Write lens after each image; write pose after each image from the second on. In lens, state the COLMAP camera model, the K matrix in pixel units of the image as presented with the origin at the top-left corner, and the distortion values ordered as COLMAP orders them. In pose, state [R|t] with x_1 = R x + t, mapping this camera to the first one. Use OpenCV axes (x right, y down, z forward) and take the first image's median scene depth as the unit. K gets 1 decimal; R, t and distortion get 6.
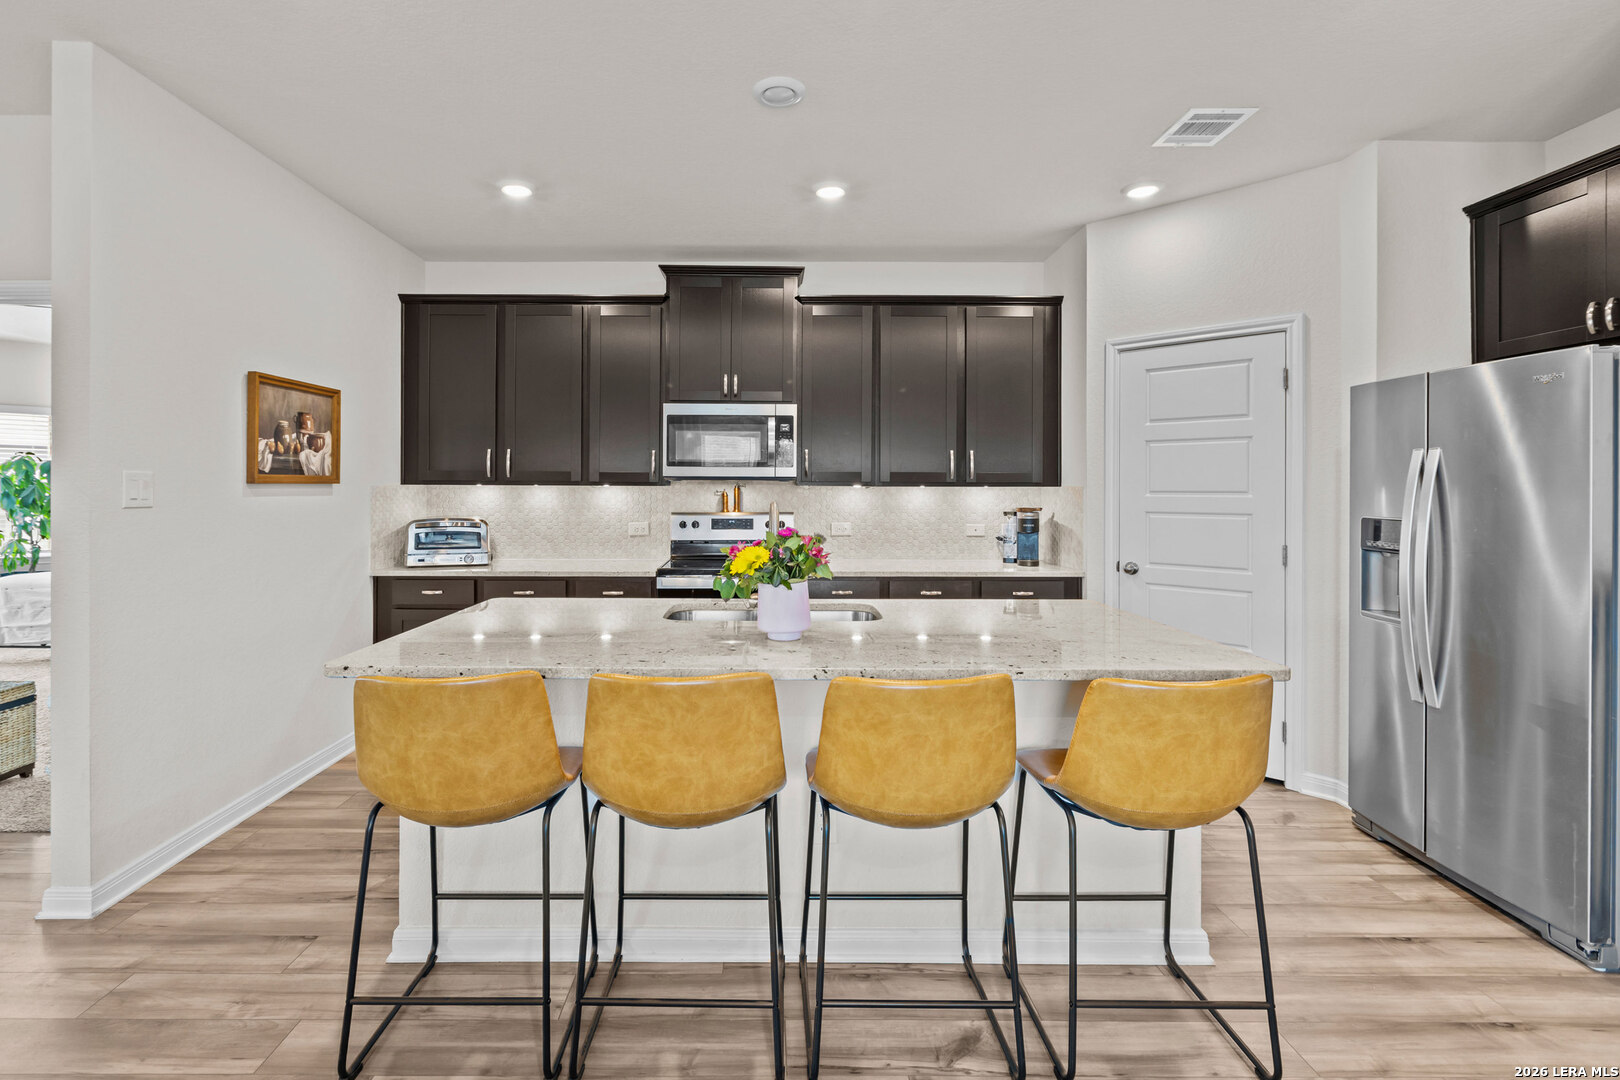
lens RADIAL K [[711.4, 0, 742.3], [0, 711.4, 483.1], [0, 0, 1]] dist [0.000827, -0.000584]
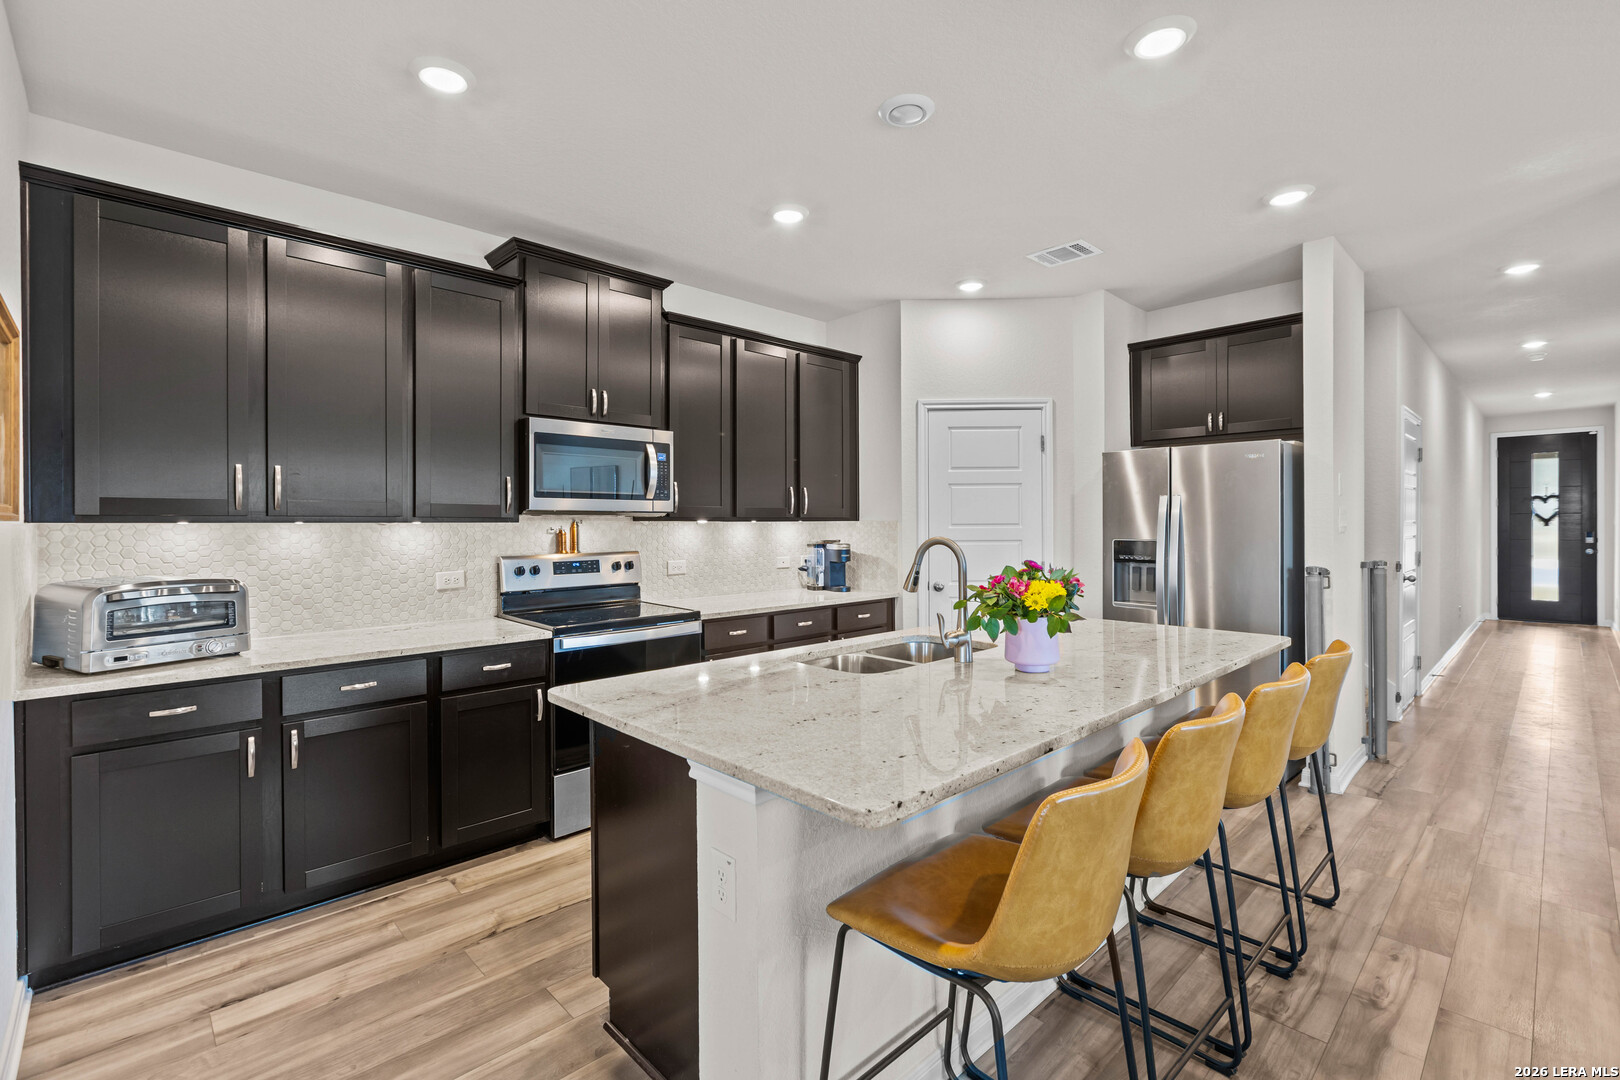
lens RADIAL K [[711.4, 0, 799.6], [0, 711.4, 533.4], [0, 0, 1]] dist [0.000827, -0.000584]
pose [[0.737204, -0.016780, 0.675462, -0.412718], [0.002541, 0.999753, 0.022063, -0.000506], [-0.675665, -0.014548, 0.737065, 0.218864]]
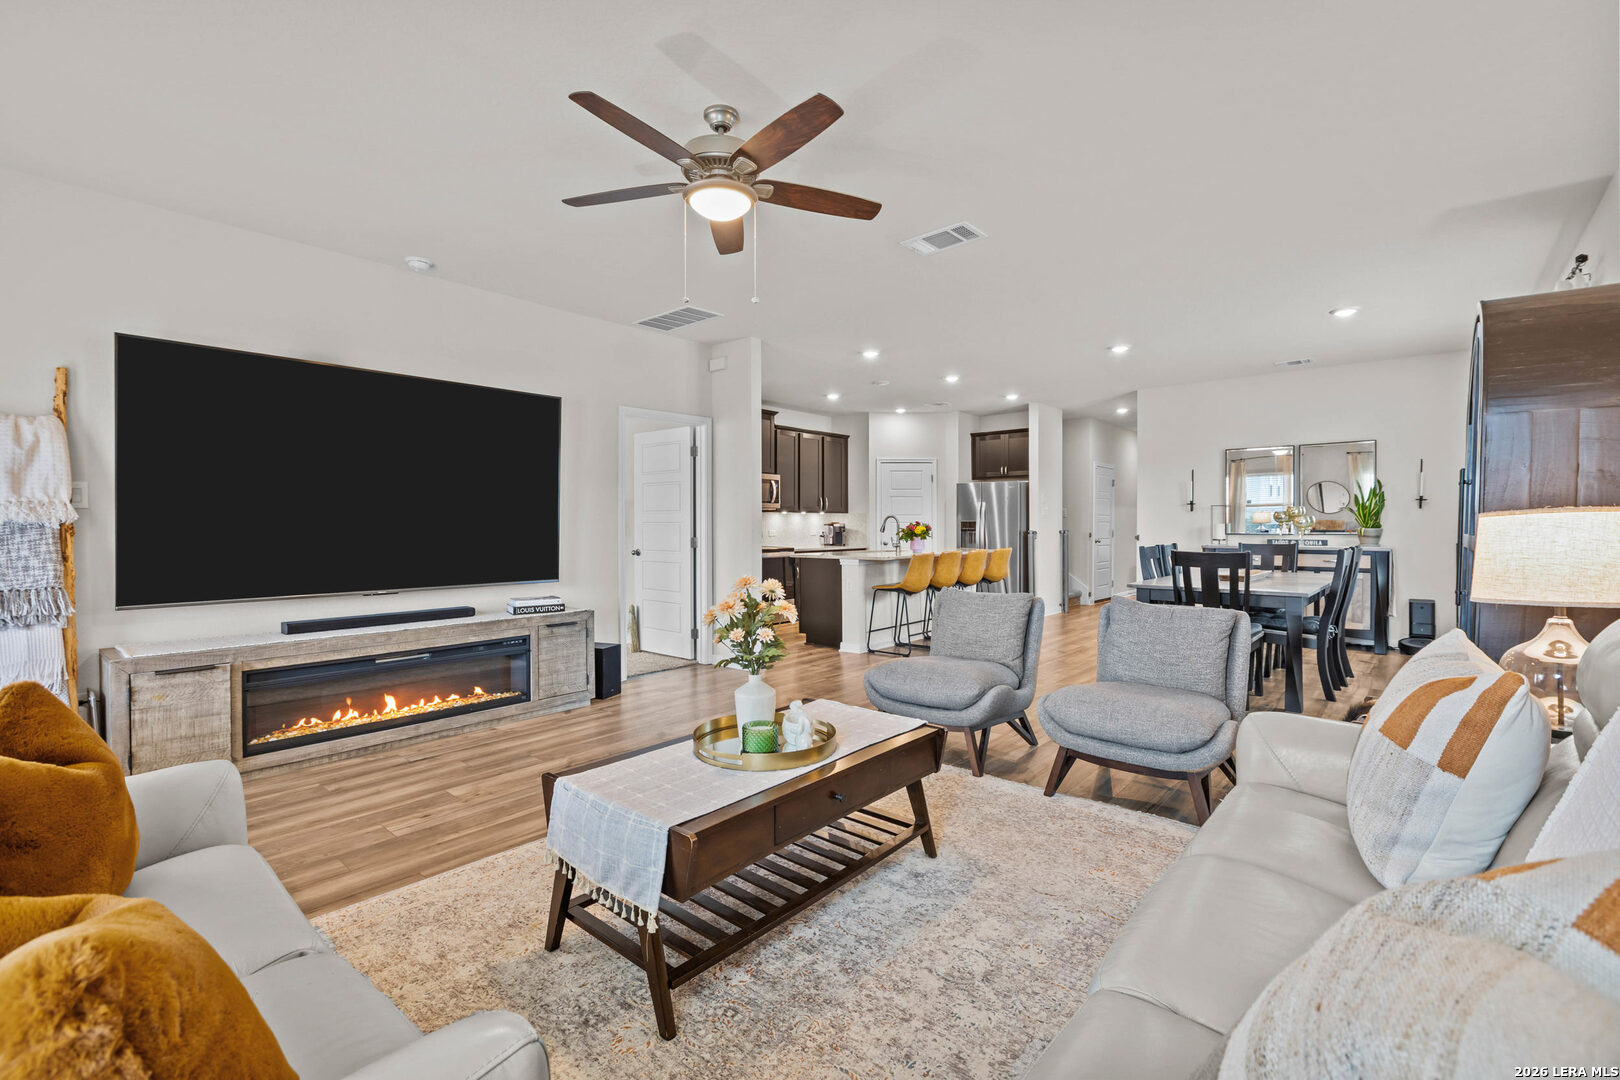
lens RADIAL K [[711.4, 0, 815.5], [0, 711.4, 535.9], [0, 0, 1]] dist [0.000827, -0.000584]
pose [[0.652764, -0.018244, 0.757342, -1.493758], [0.001276, 0.999735, 0.022983, 0.026480], [-0.757560, -0.014036, 0.652614, -0.508377]]
